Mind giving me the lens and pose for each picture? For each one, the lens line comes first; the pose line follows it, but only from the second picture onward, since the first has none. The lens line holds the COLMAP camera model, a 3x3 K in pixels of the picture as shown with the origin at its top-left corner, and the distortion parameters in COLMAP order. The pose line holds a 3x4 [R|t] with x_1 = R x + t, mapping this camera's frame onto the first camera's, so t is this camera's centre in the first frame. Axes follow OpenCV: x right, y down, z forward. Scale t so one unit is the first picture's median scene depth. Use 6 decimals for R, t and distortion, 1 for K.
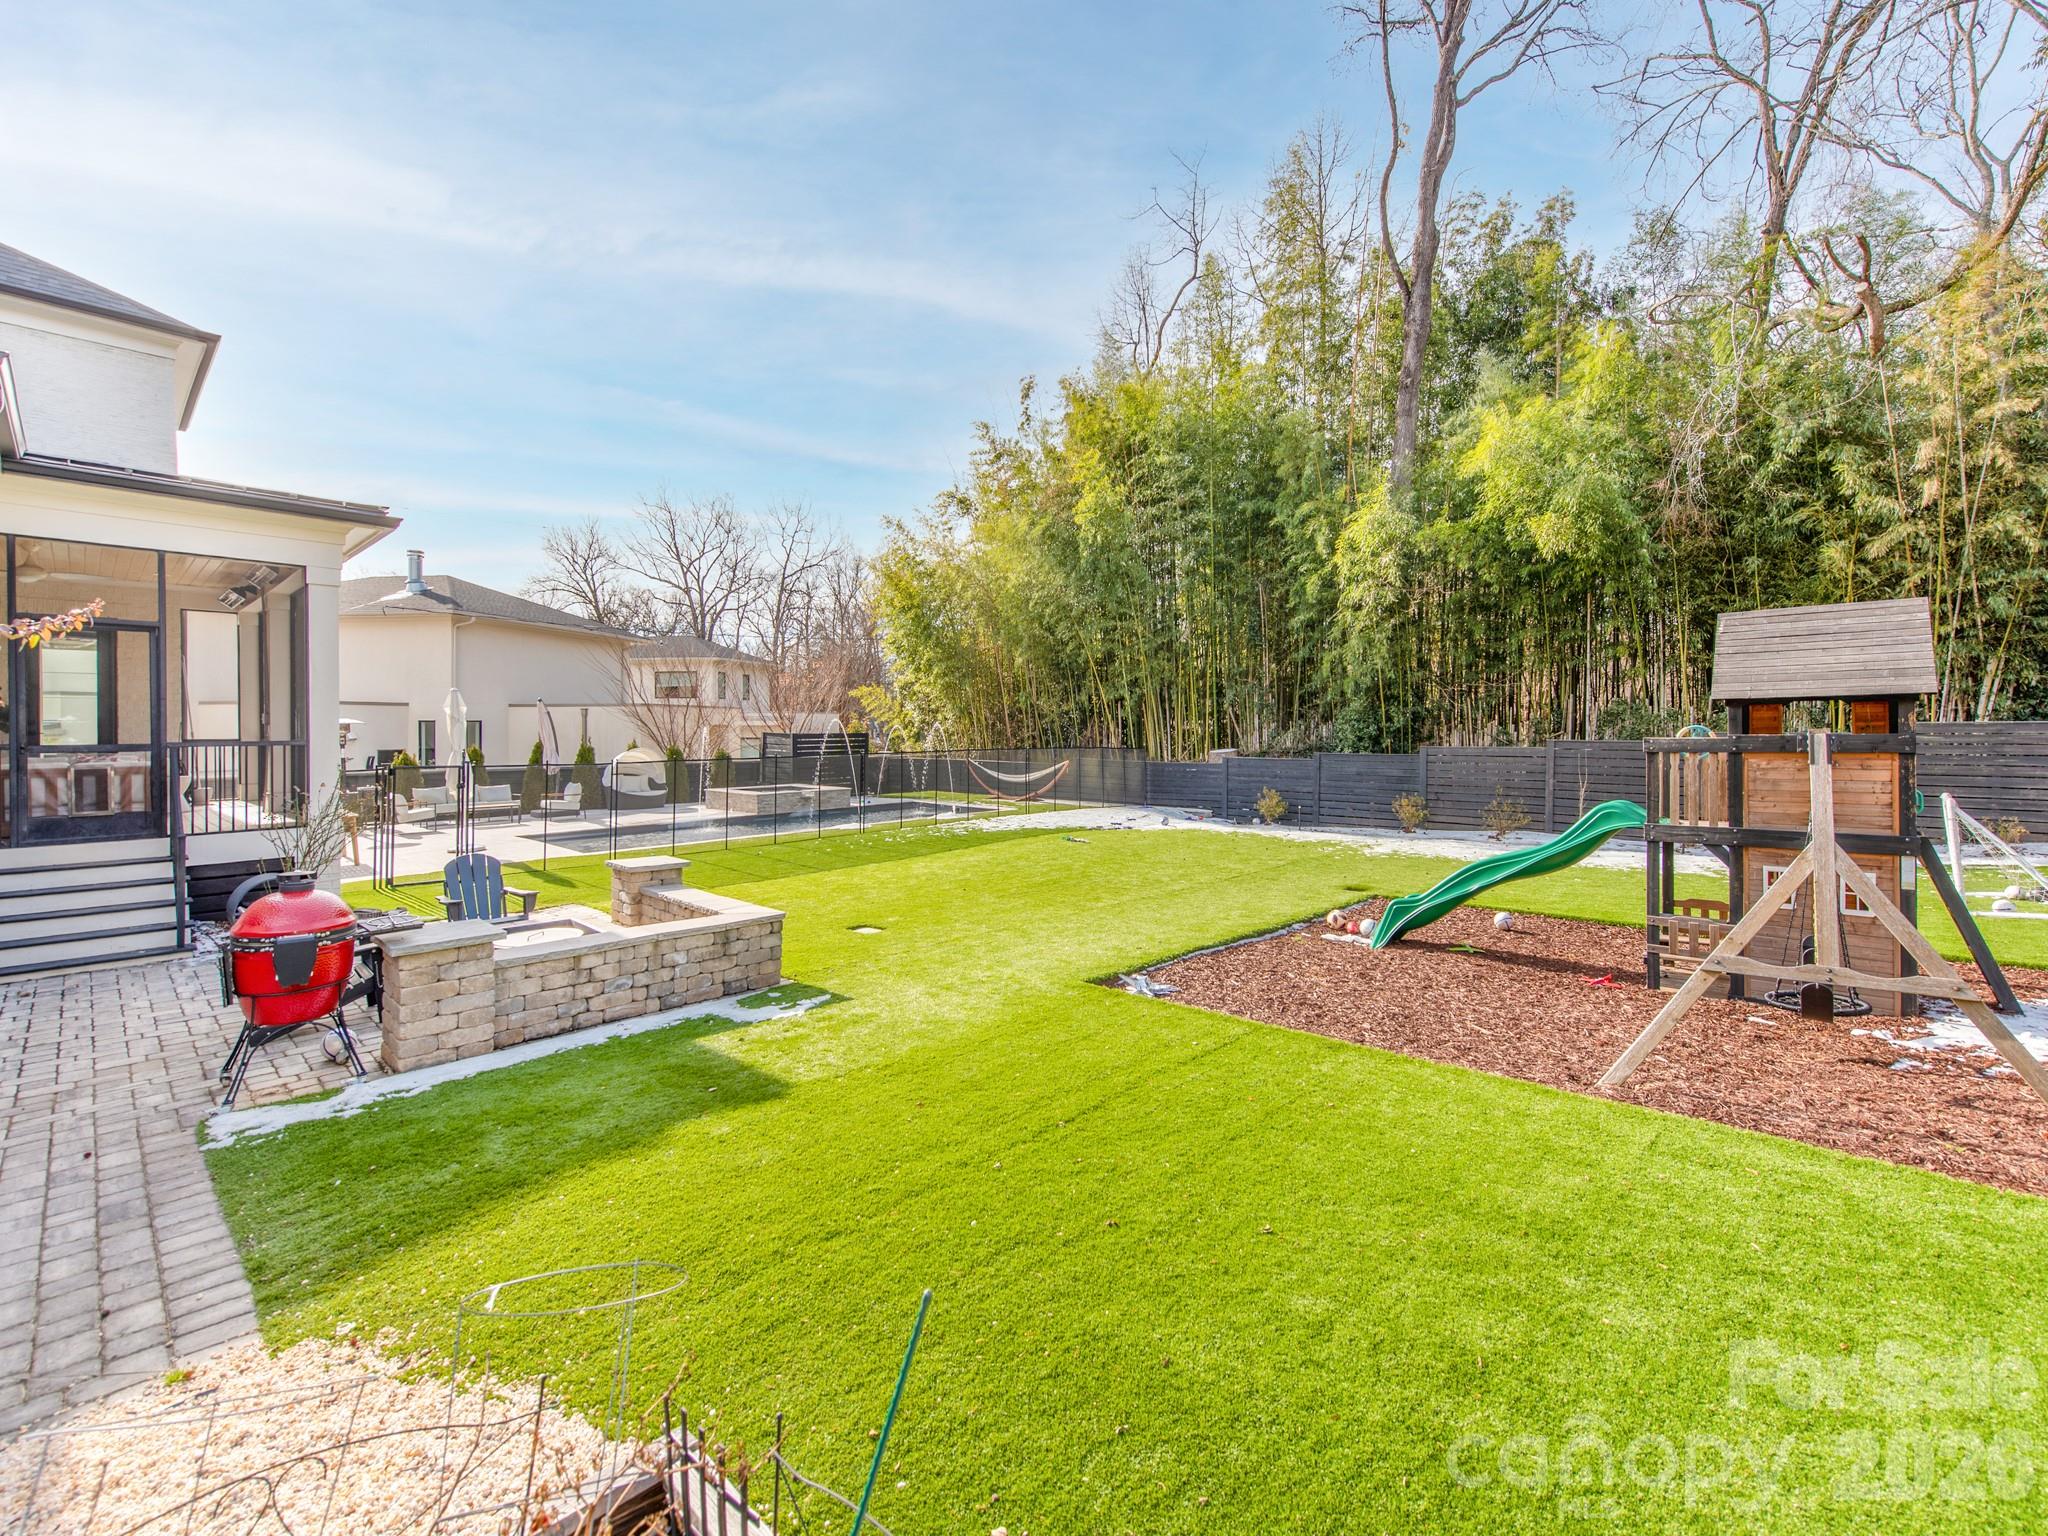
lens RADIAL K [[843.7, 0, 1022.8], [0, 843.7, 750.2], [0, 0, 1]] dist [0.016900, -0.000575]
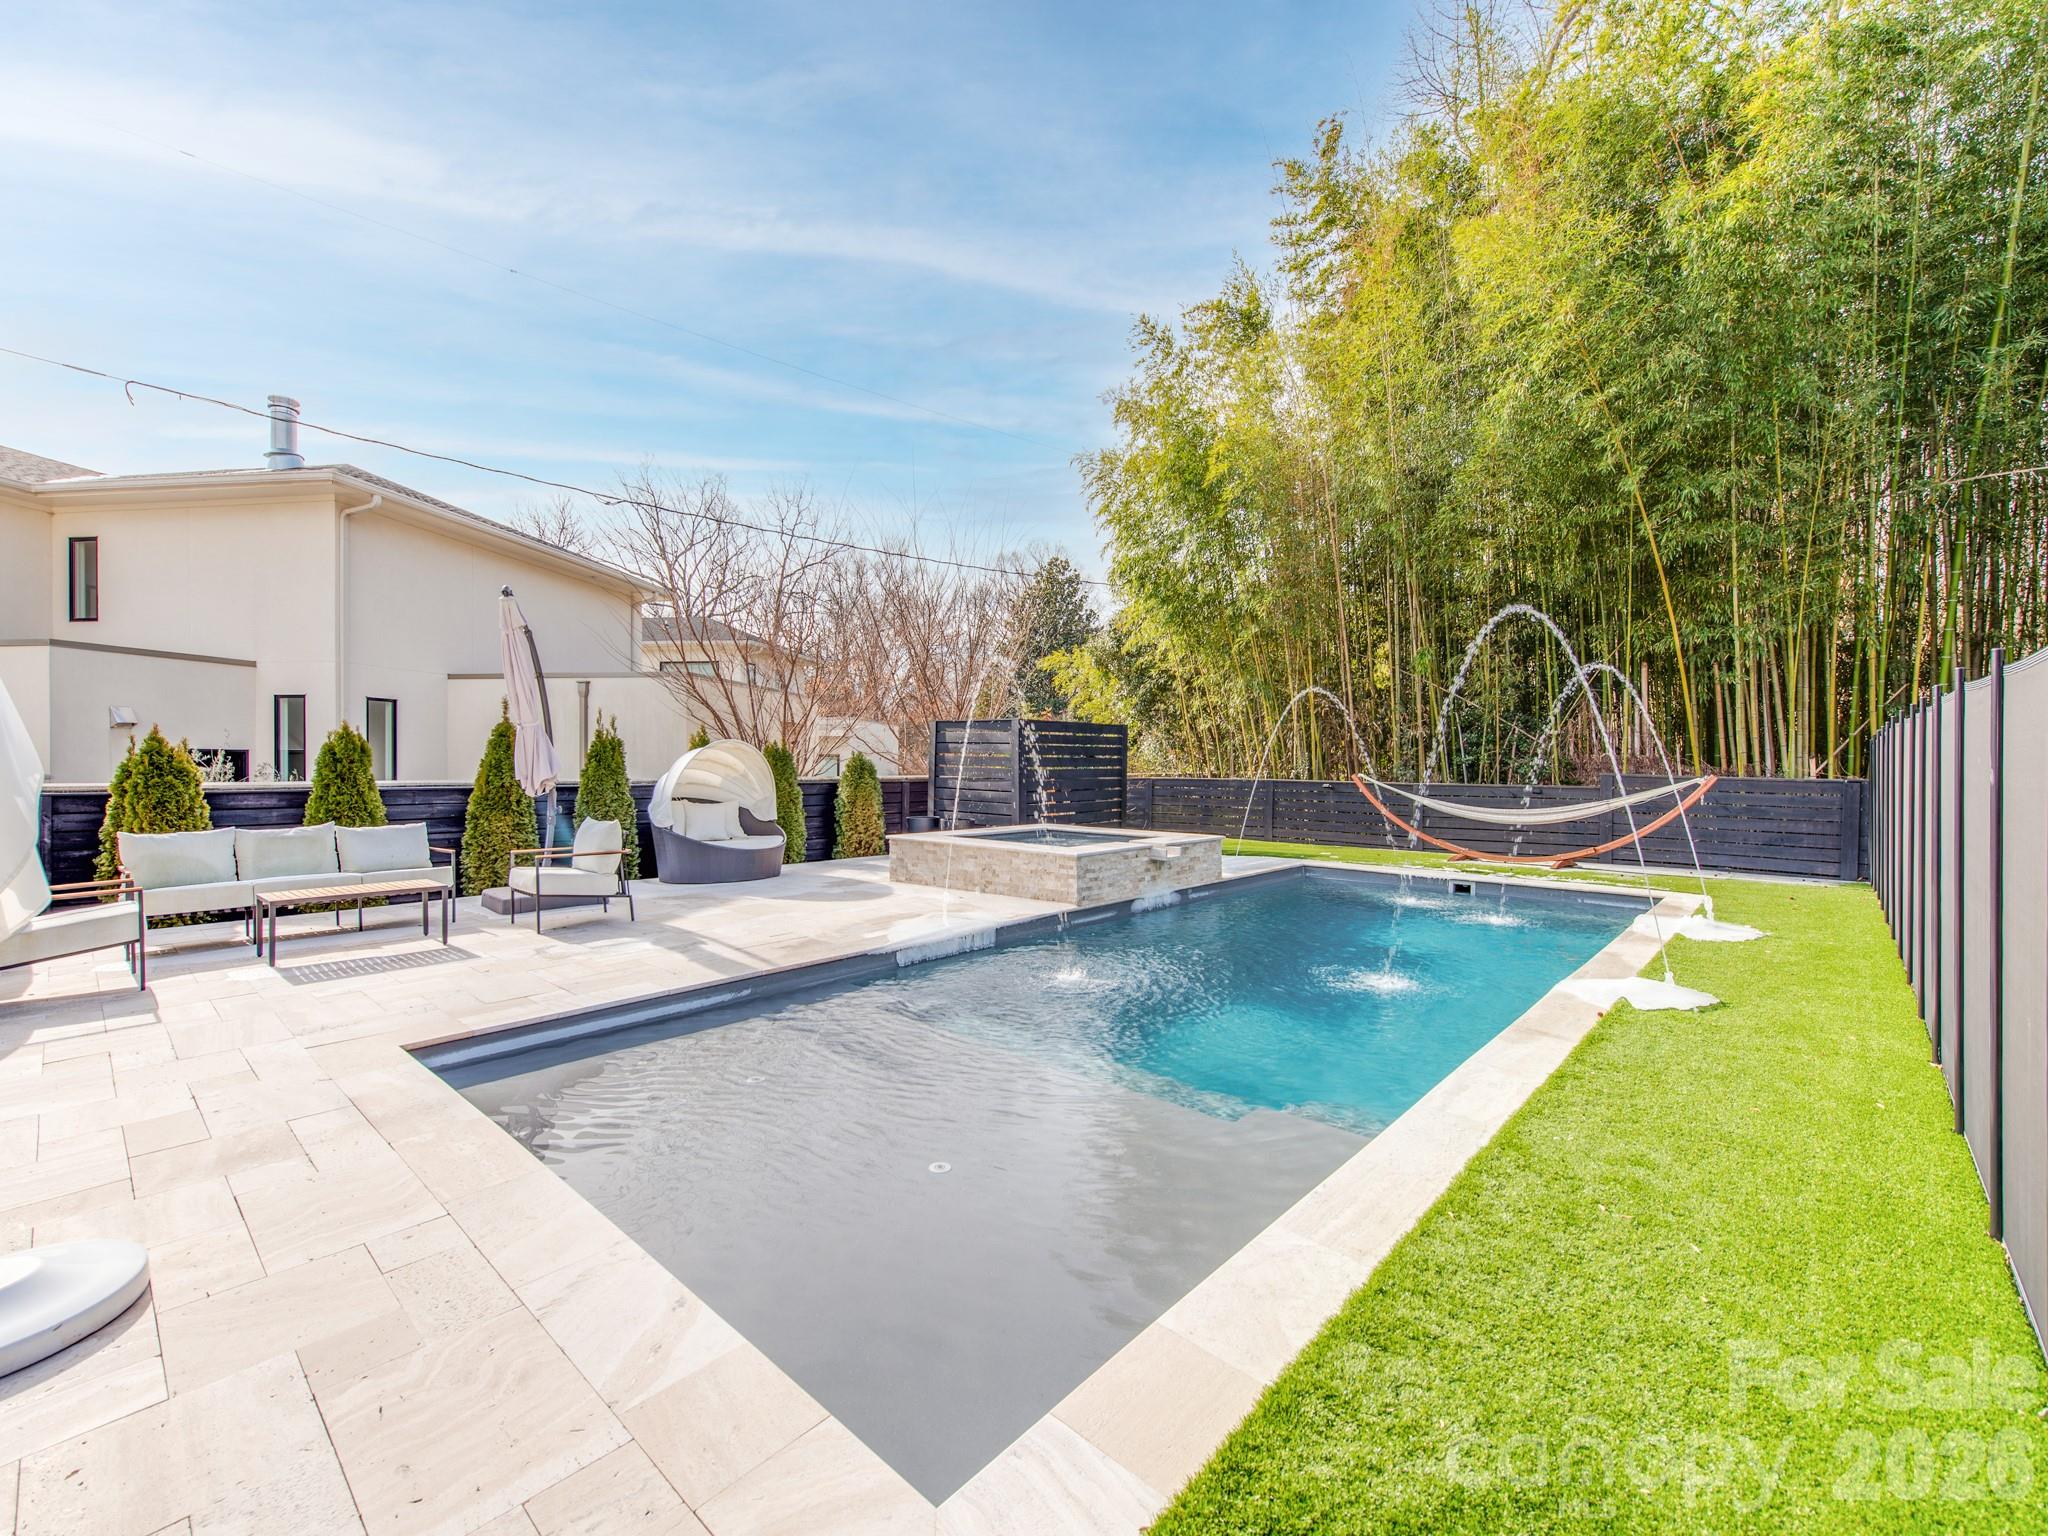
lens RADIAL K [[921.7, 0, 1022.1], [0, 921.7, 771.0], [0, 0, 1]] dist [-0.014282, -0.000218]
pose [[0.999990, 0.004092, 0.001652, -0.373958], [-0.004071, 0.999912, -0.012588, 0.023377], [-0.001704, 0.012581, 0.999919, 0.647858]]
